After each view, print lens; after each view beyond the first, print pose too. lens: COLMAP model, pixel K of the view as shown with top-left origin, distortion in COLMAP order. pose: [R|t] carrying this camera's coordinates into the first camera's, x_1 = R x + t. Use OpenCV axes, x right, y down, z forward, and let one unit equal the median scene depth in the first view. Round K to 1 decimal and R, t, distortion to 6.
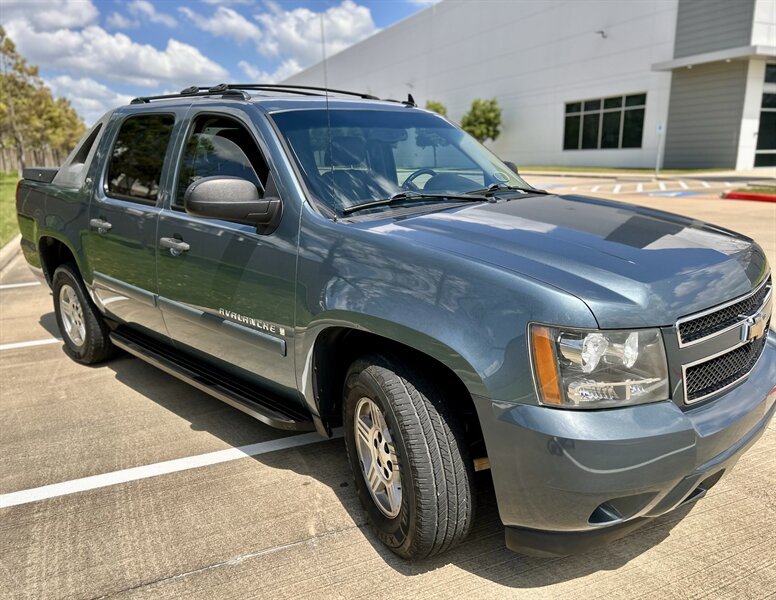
lens RADIAL K [[604.2, 0, 382.6], [0, 604.2, 306.1], [0, 0, 1]] dist [0.035013, -0.036305]
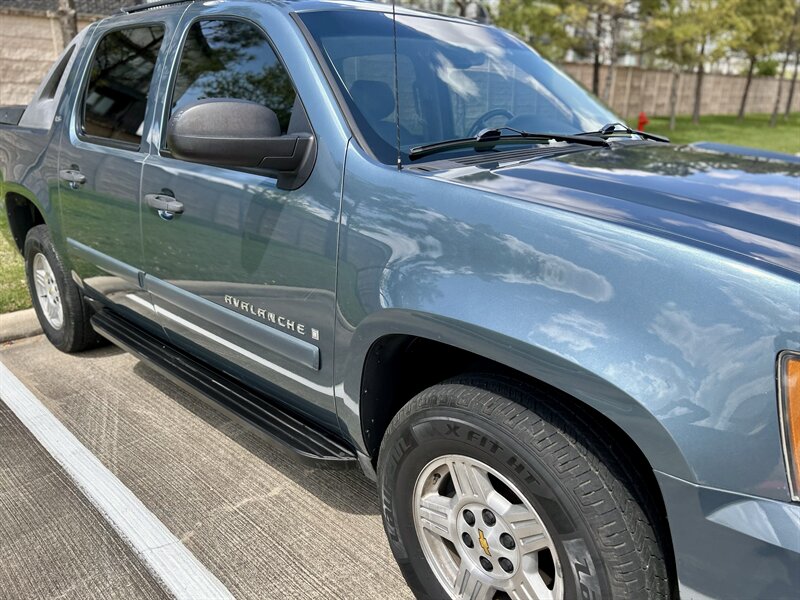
lens RADIAL K [[598.2, 0, 411.3], [0, 598.2, 305.4], [0, 0, 1]] dist [0.045608, -0.047729]
pose [[0.999826, 0.011771, 0.014479, -0.051403], [-0.012534, 0.998477, 0.053733, -0.020727], [-0.013825, -0.053905, 0.998450, 0.247237]]
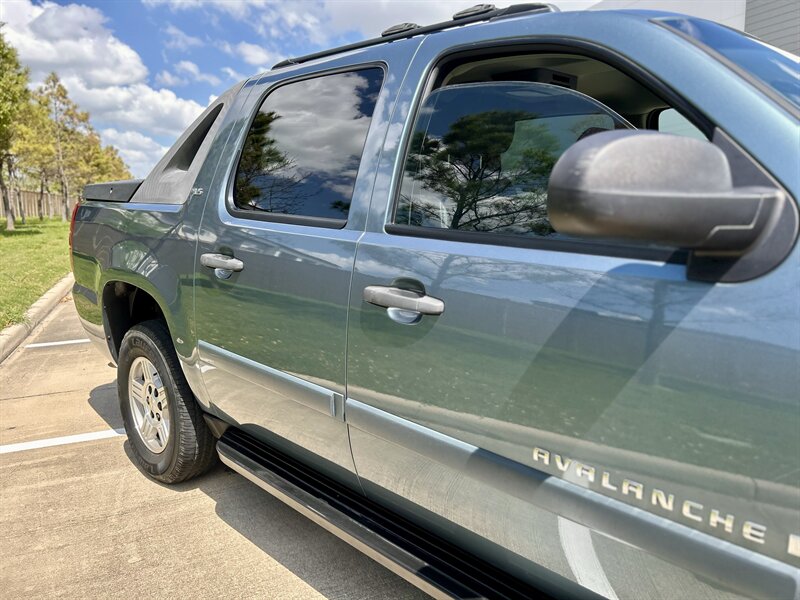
lens RADIAL K [[596.2, 0, 401.6], [0, 596.2, 292.0], [0, 0, 1]] dist [0.019311, -0.004965]
pose [[0.999853, 0.011492, -0.012739, -0.304273], [-0.012738, 0.994648, -0.102529, -0.053443], [0.011493, 0.102676, 0.994648, 0.468021]]
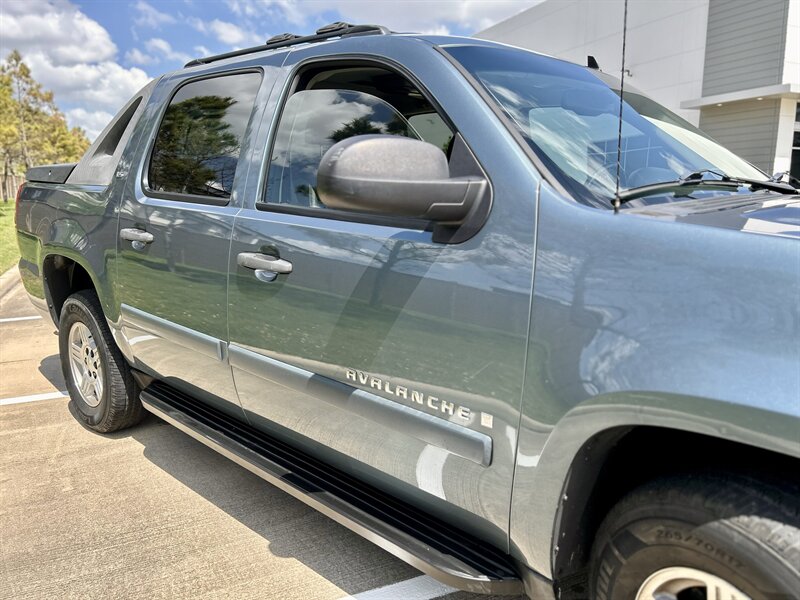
lens RADIAL K [[596.7, 0, 407.5], [0, 596.7, 300.4], [0, 0, 1]] dist [0.043979, -0.046986]
pose [[0.999501, 0.011639, 0.029363, -0.191732], [-0.009668, 0.997747, -0.066396, -0.021570], [-0.030070, 0.066079, 0.997361, 0.346811]]
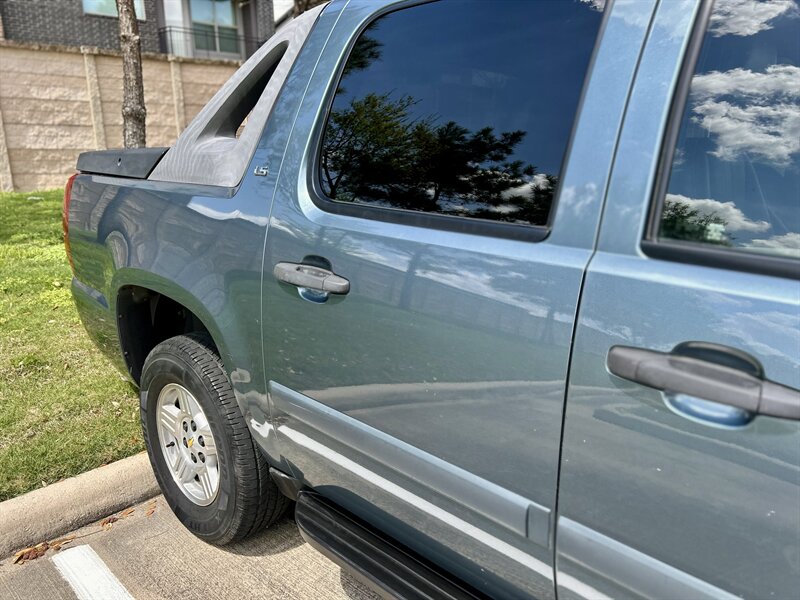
lens RADIAL K [[596.7, 0, 407.5], [0, 596.7, 300.4], [0, 0, 1]] dist [0.043979, -0.046986]
pose [[0.999790, -0.000142, 0.020496, -0.437365], [0.000455, 0.999883, -0.015284, -0.122367], [-0.020491, 0.015290, 0.999673, 0.650628]]
